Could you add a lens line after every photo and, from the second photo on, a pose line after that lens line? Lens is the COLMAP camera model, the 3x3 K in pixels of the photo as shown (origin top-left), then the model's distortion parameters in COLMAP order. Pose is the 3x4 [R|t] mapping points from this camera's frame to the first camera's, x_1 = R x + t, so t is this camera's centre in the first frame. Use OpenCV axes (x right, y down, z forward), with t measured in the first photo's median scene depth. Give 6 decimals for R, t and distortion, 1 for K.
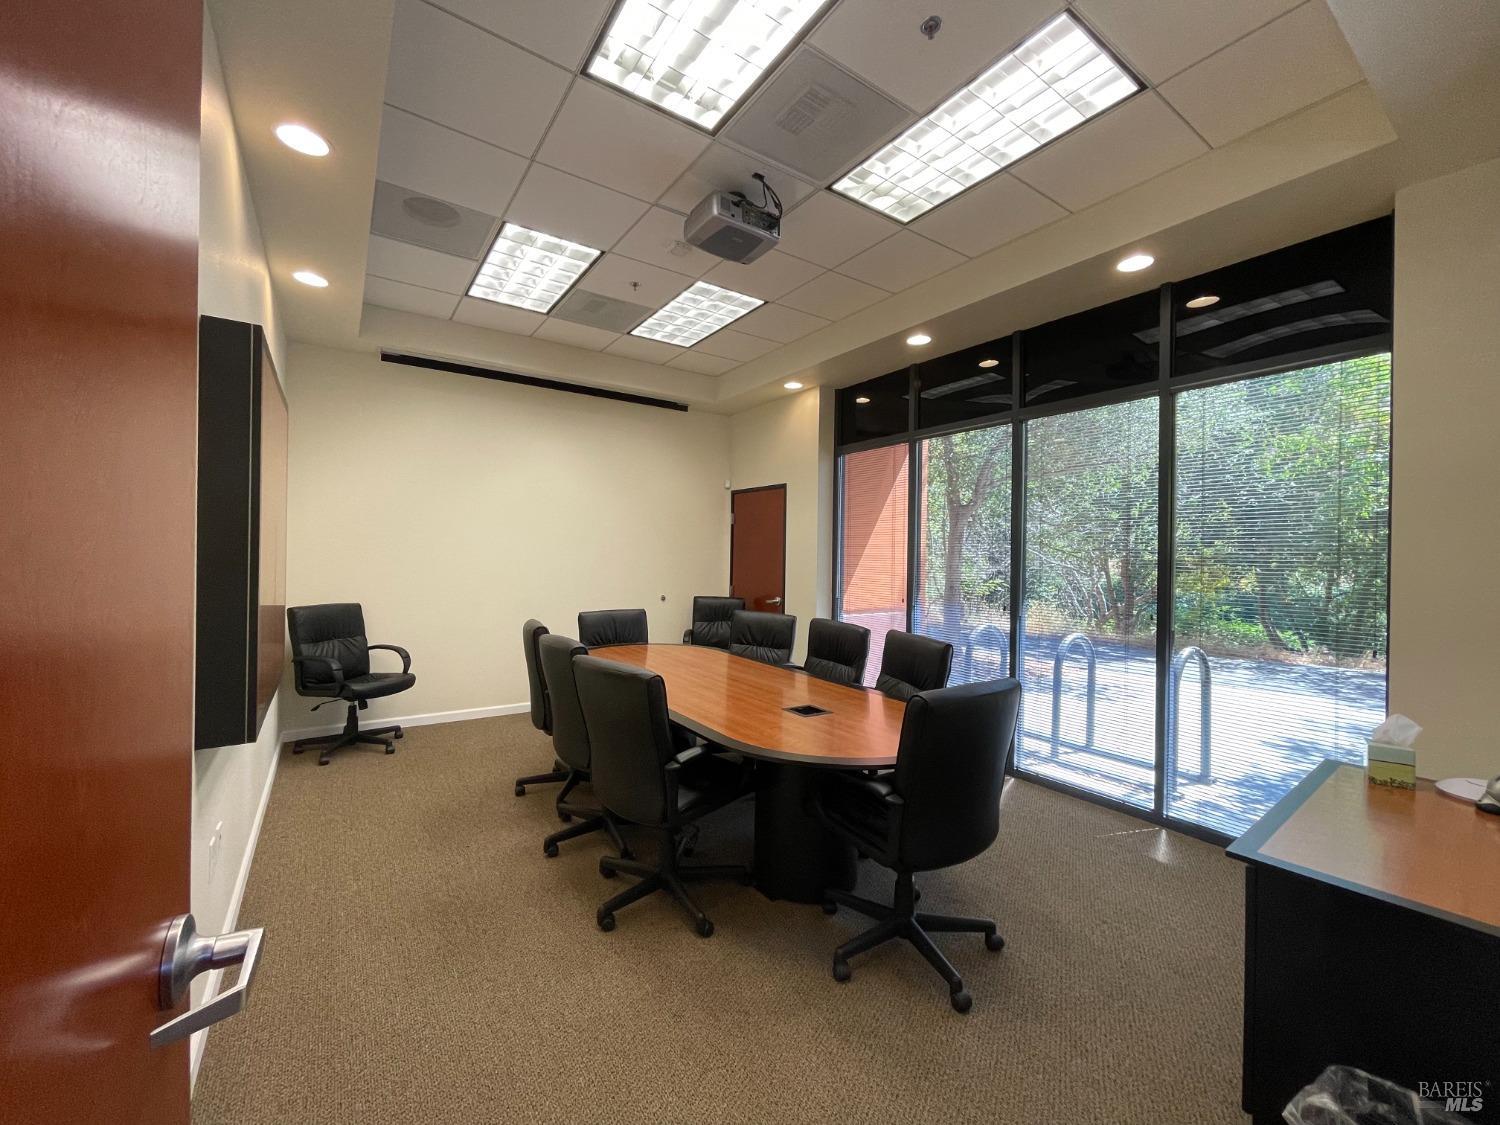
lens RADIAL K [[605.5, 0, 755.7], [0, 605.5, 557.9], [0, 0, 1]] dist [-0.002393, -0.000296]
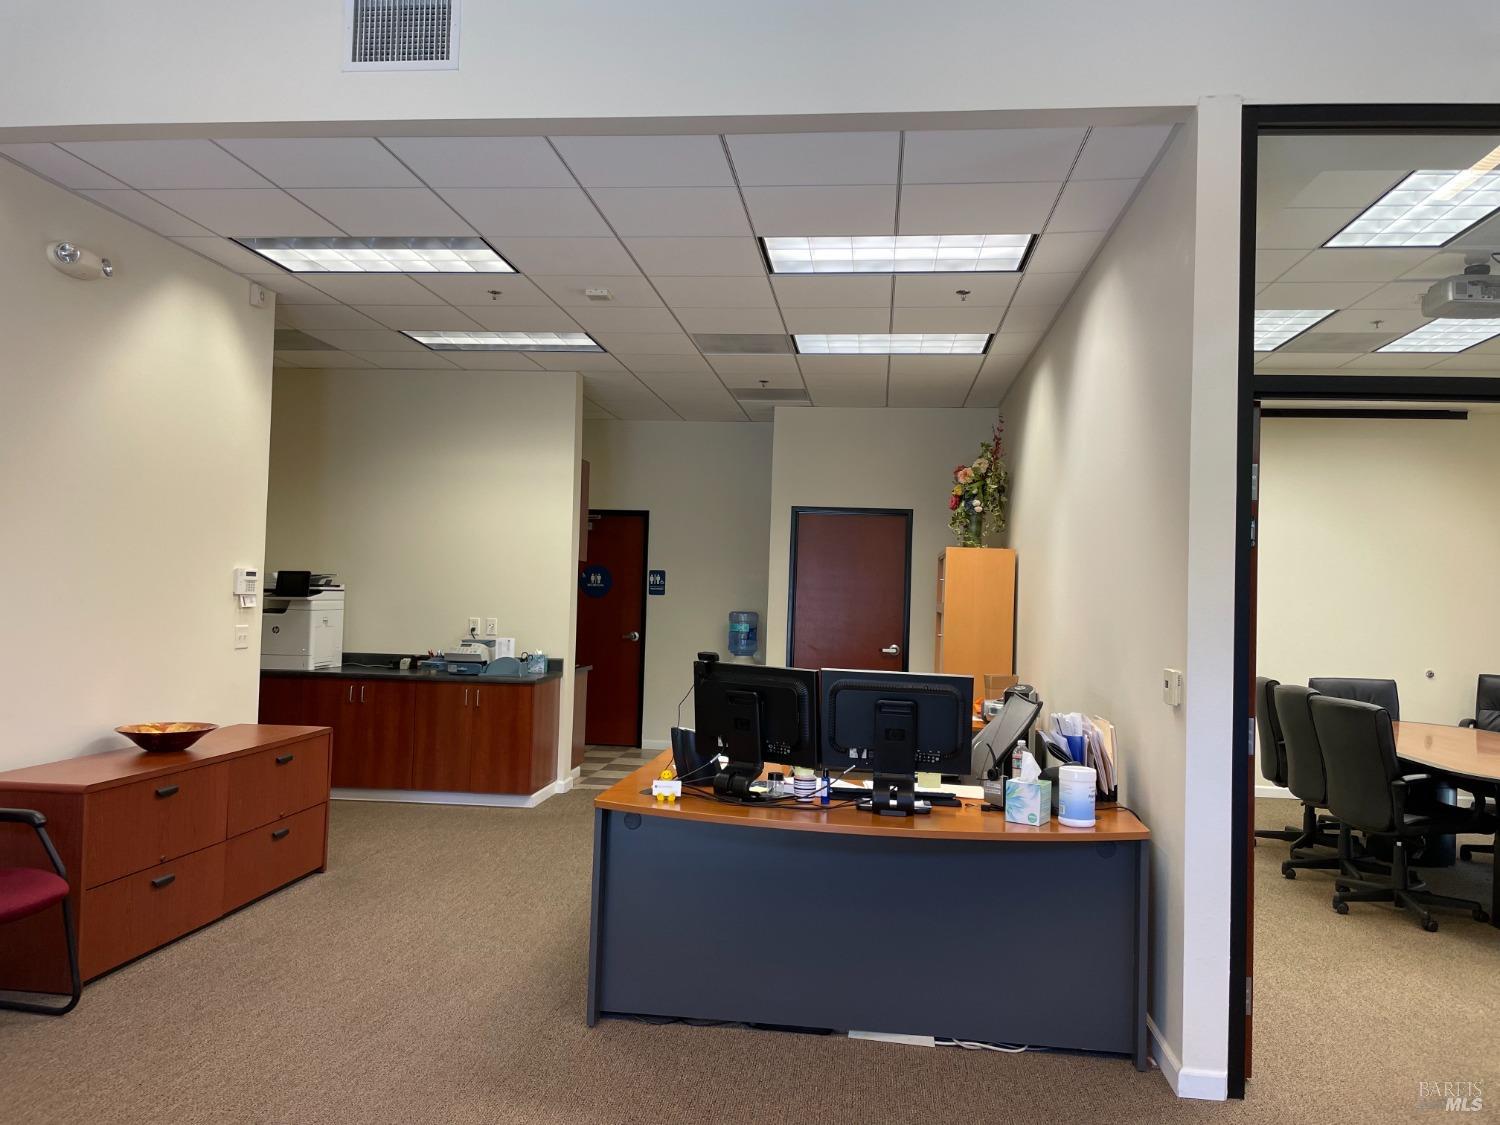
lens RADIAL K [[1149.1, 0, 748.7], [0, 1149.1, 559.2], [0, 0, 1]] dist [-0.011710, -0.006012]
pose [[0.746170, -0.013674, -0.665615, 0.347659], [-0.020501, 0.998843, -0.043502, 0.009202], [0.665440, 0.046106, 0.745027, -1.324573]]
